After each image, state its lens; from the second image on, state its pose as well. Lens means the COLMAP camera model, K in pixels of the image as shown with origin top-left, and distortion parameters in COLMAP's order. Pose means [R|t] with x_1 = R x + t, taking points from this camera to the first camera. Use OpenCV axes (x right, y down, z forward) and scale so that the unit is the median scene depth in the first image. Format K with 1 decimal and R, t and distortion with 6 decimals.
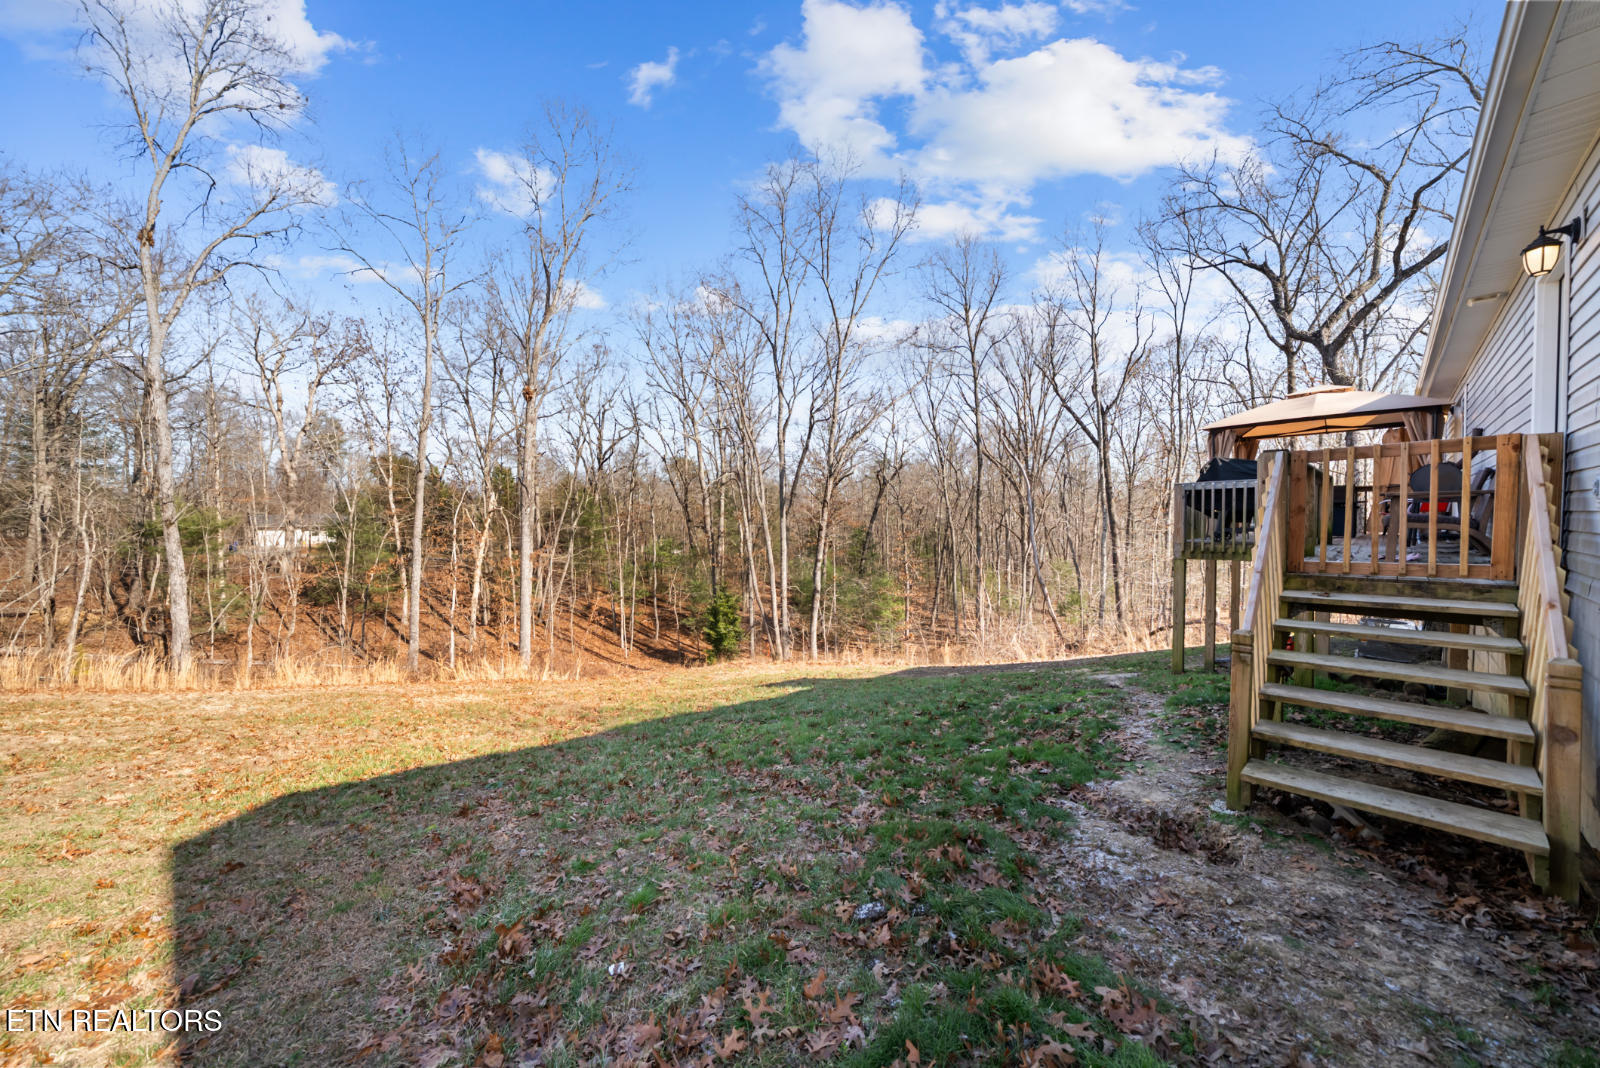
lens RADIAL K [[551.3, 0, 781.6], [0, 551.3, 538.4], [0, 0, 1]] dist [-0.003593, -0.000642]
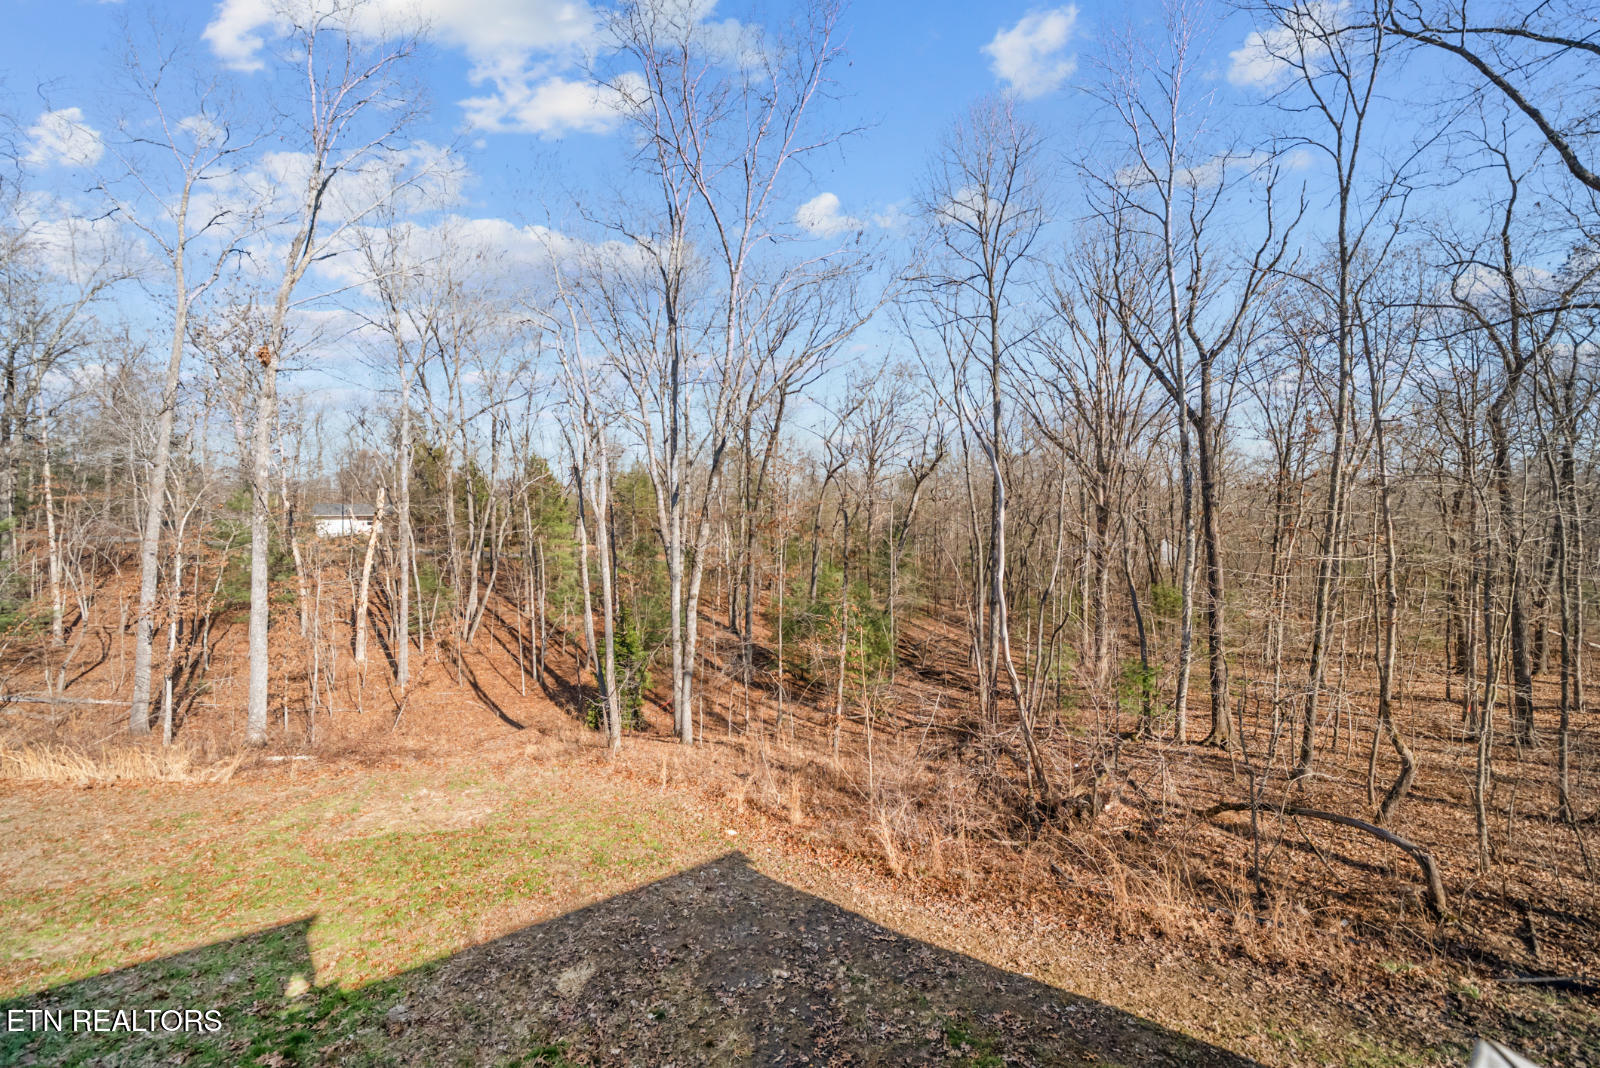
lens RADIAL K [[551.3, 0, 793.5], [0, 551.3, 531.8], [0, 0, 1]] dist [-0.003593, -0.000642]
pose [[0.978959, 0.024925, -0.202530, 0.381596], [-0.022267, 0.999634, 0.015393, -0.062105], [0.202839, -0.010559, 0.979155, 0.452895]]
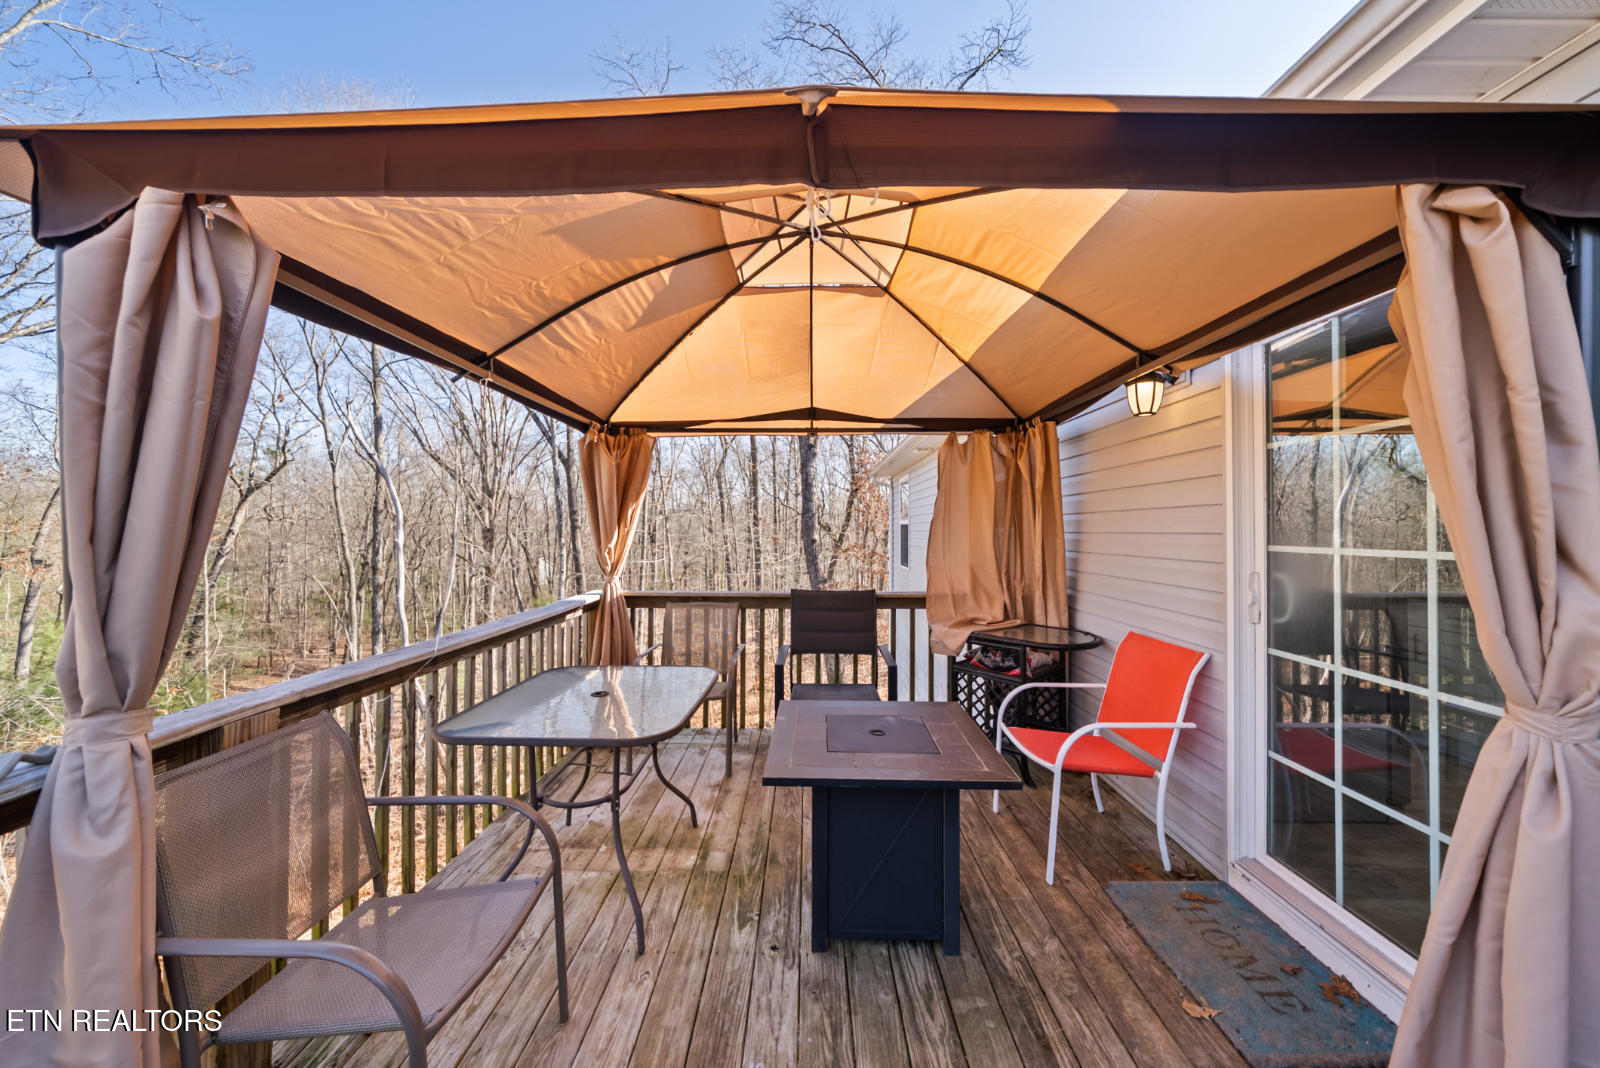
lens RADIAL K [[551.3, 0, 809.2], [0, 551.3, 520.3], [0, 0, 1]] dist [-0.003593, -0.000642]
pose [[0.666008, 0.024329, 0.745548, 0.334281], [0.016933, 0.998717, -0.047718, -0.056386], [-0.745752, 0.044405, 0.664742, 0.348070]]
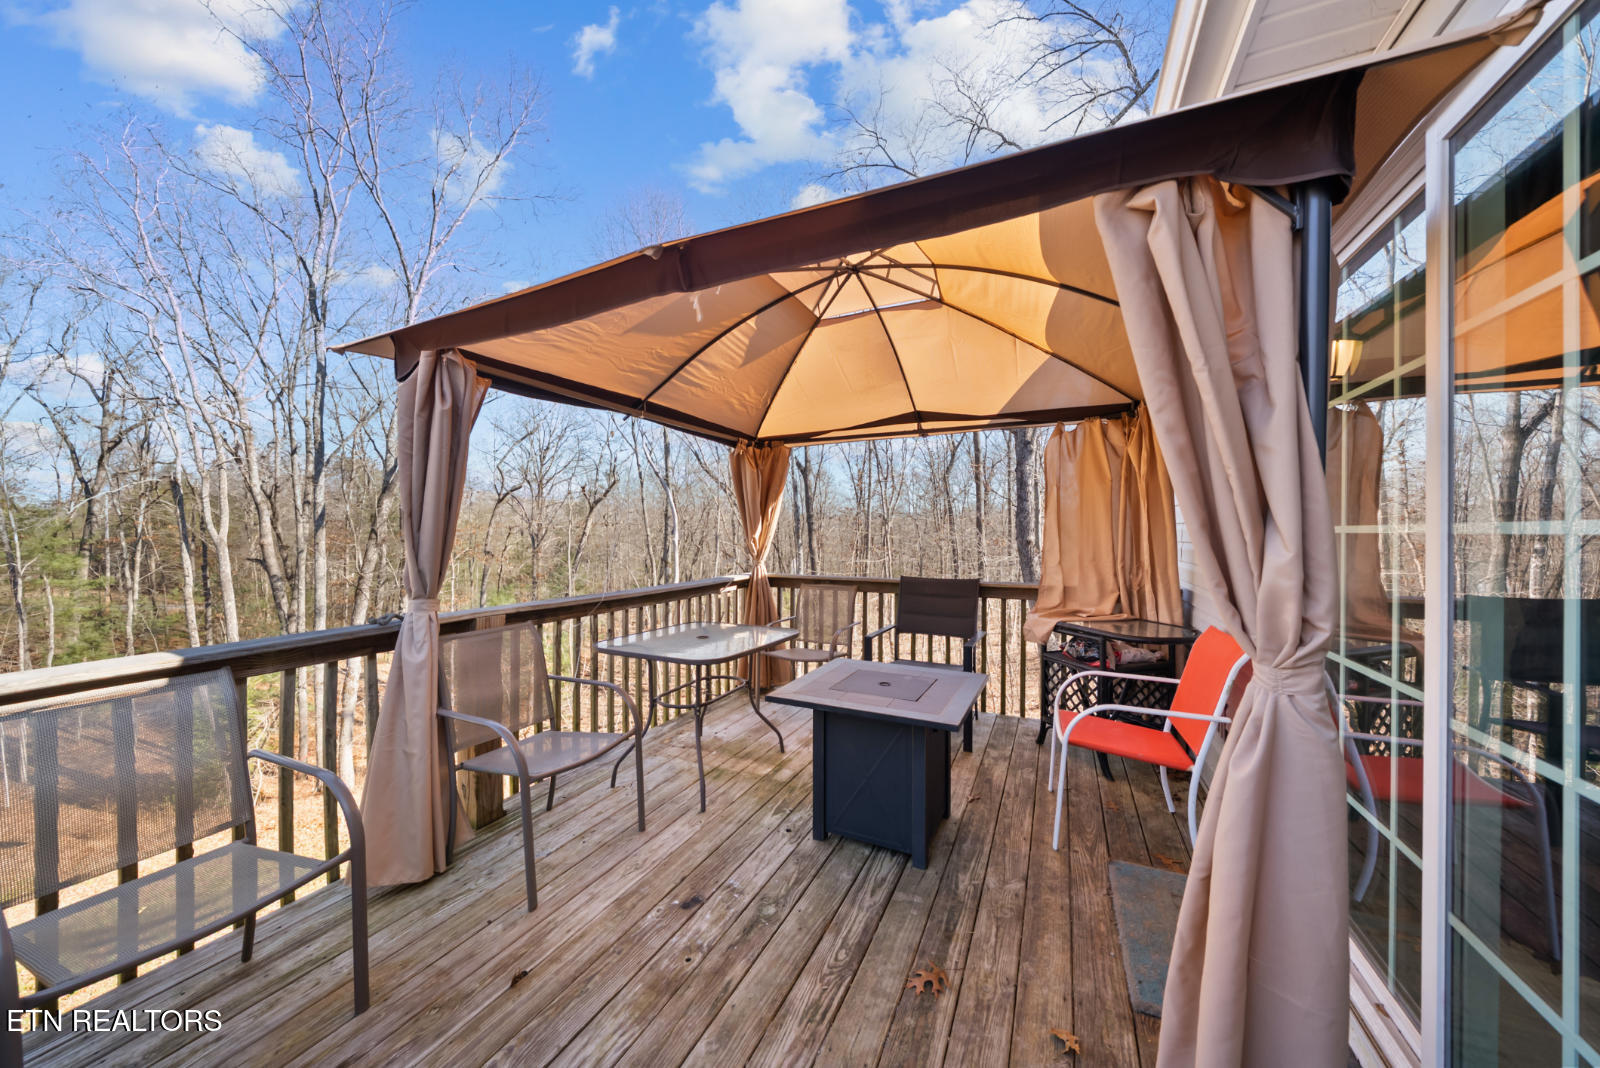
lens RADIAL K [[551.3, 0, 814.4], [0, 551.3, 532.6], [0, 0, 1]] dist [-0.003593, -0.000642]
pose [[0.914596, 0.011896, 0.404195, 0.350536], [0.003274, 0.999317, -0.036819, -0.052278], [-0.404356, 0.034998, 0.913932, 0.312070]]
